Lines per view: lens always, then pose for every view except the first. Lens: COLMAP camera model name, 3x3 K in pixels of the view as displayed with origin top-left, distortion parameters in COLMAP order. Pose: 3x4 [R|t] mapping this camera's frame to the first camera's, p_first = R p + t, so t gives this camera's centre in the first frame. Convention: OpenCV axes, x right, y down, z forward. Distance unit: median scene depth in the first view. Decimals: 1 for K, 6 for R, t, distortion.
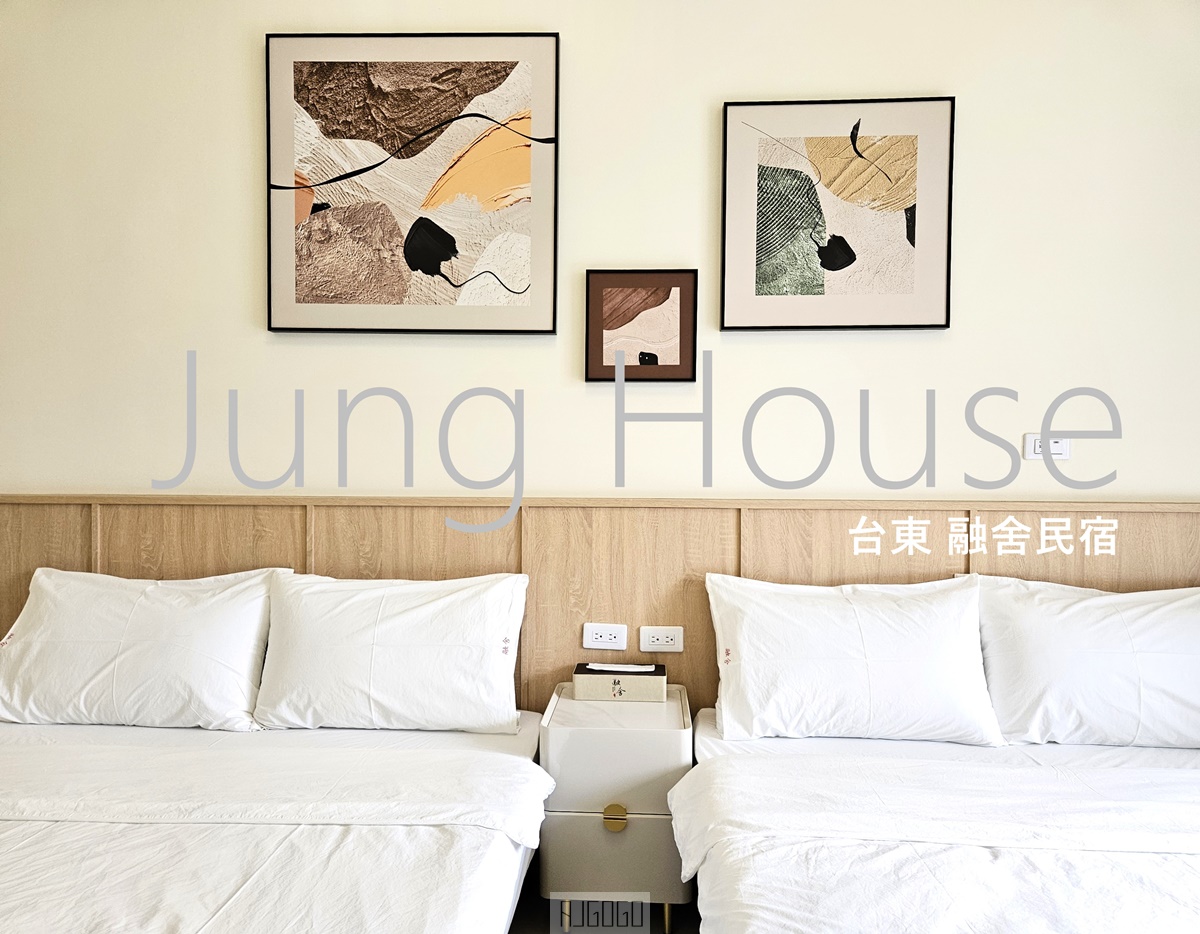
lens RADIAL K [[874.3, 0, 600.0], [0, 874.3, 467.0], [0, 0, 1]] dist [0.040682, -0.045717]
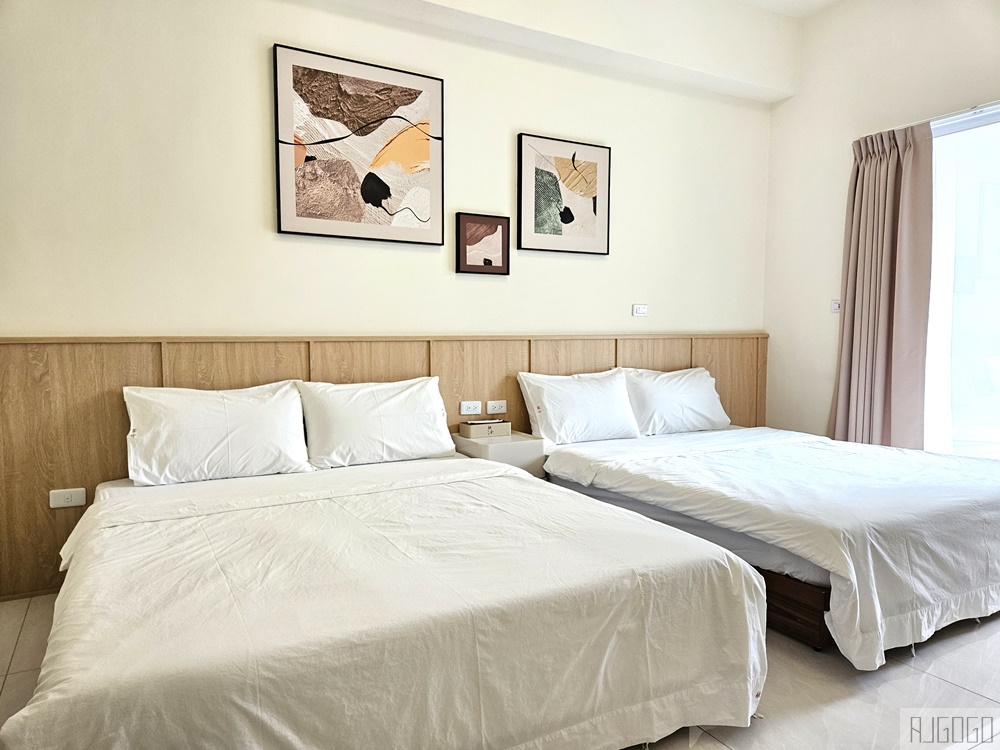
lens RADIAL K [[678.8, 0, 502.5], [0, 678.8, 387.5], [0, 0, 1]] dist [0.003723, -0.002690]
pose [[0.840625, -0.049408, 0.539359, -0.730426], [0.016271, 0.997685, 0.066034, 0.052409], [-0.541372, -0.046735, 0.839483, -0.276158]]
